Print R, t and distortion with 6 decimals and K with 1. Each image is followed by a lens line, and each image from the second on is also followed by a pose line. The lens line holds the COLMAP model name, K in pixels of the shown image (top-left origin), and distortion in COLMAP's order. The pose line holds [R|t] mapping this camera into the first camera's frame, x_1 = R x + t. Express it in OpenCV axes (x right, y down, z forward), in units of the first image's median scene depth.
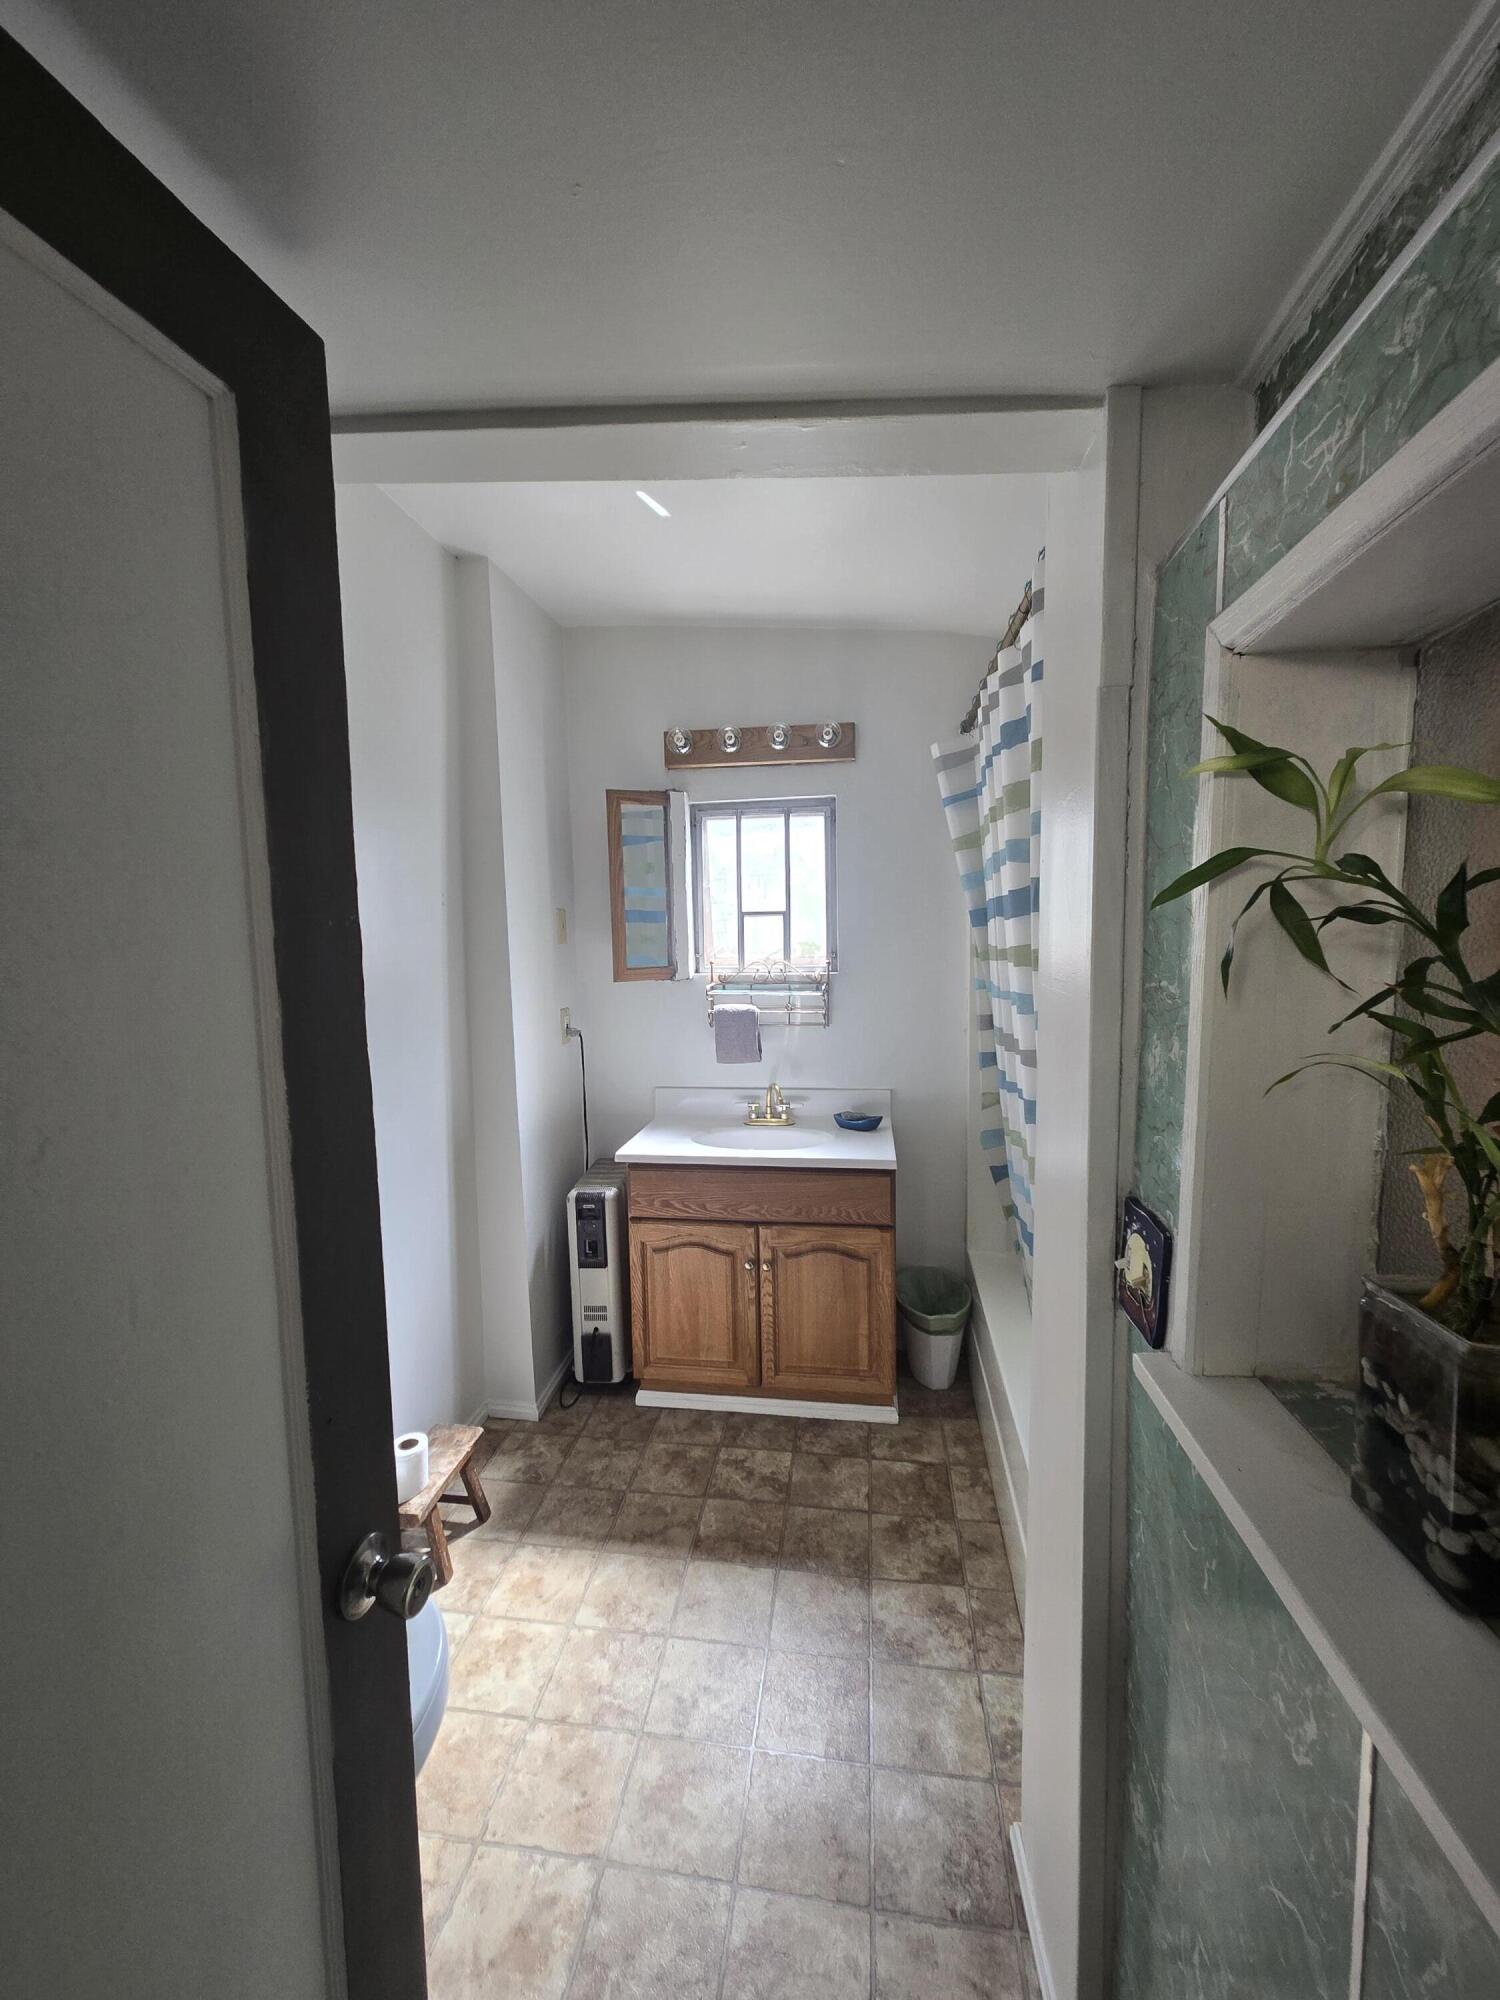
lens RADIAL K [[805.9, 0, 750.0], [0, 805.9, 1000.0], [0, 0, 1]] dist [0.004364, -0.000138]
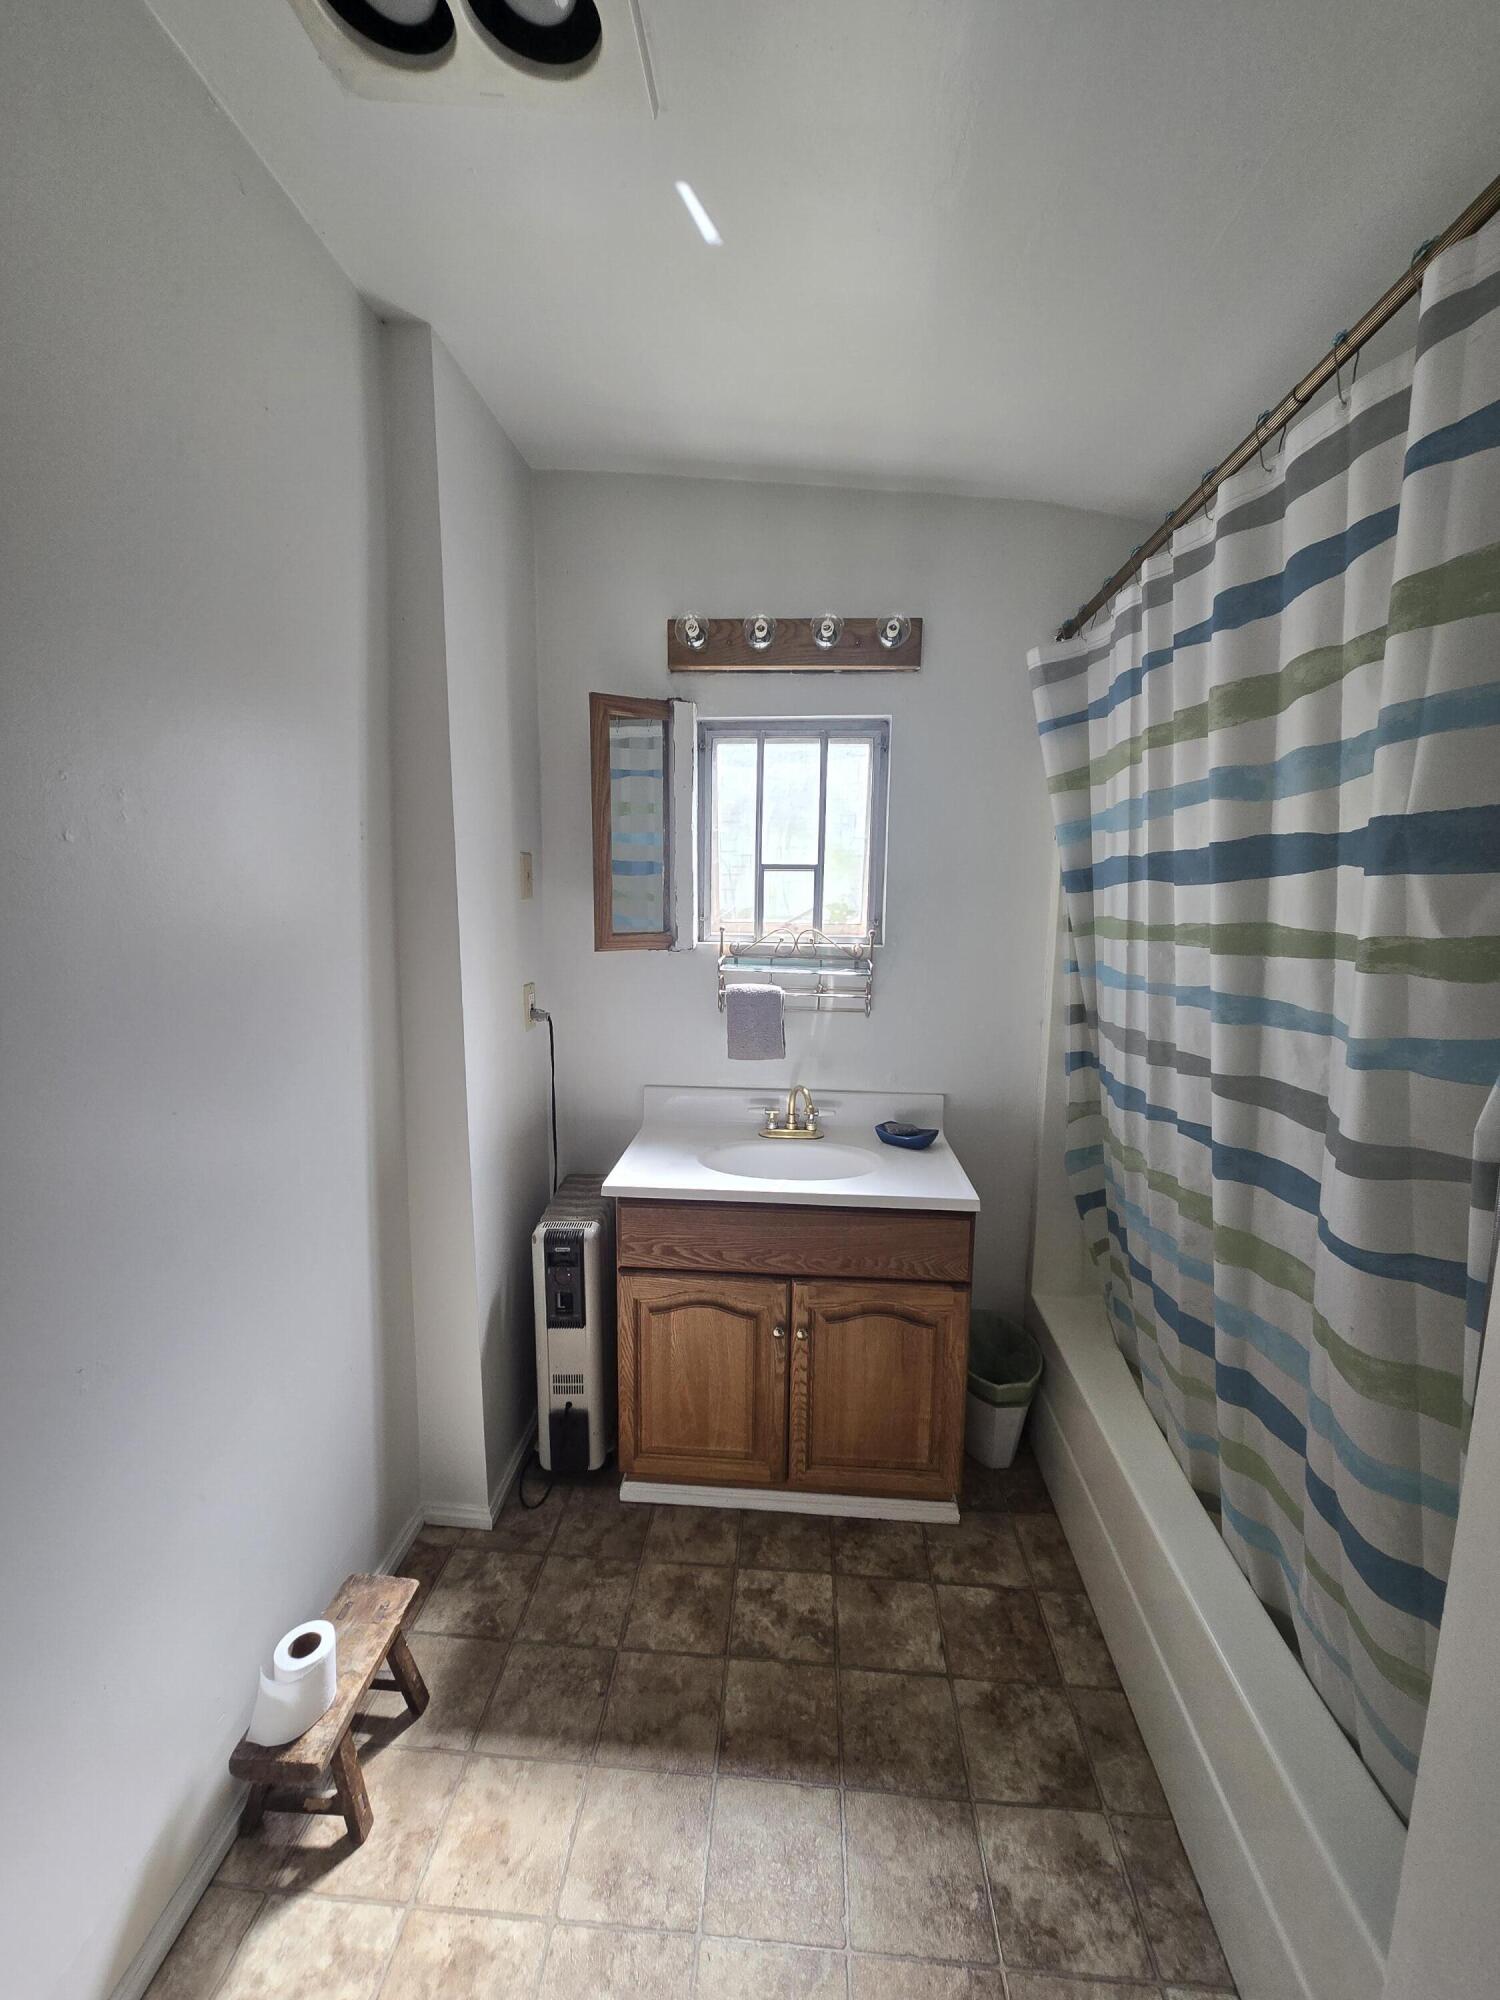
lens RADIAL K [[805.9, 0, 750.0], [0, 805.9, 1000.0], [0, 0, 1]] dist [0.004364, -0.000138]
pose [[0.996978, 0.020614, 0.074900, -0.090746], [-0.024388, 0.998460, 0.049825, -0.020441], [-0.073758, -0.051501, 0.995946, 0.259556]]
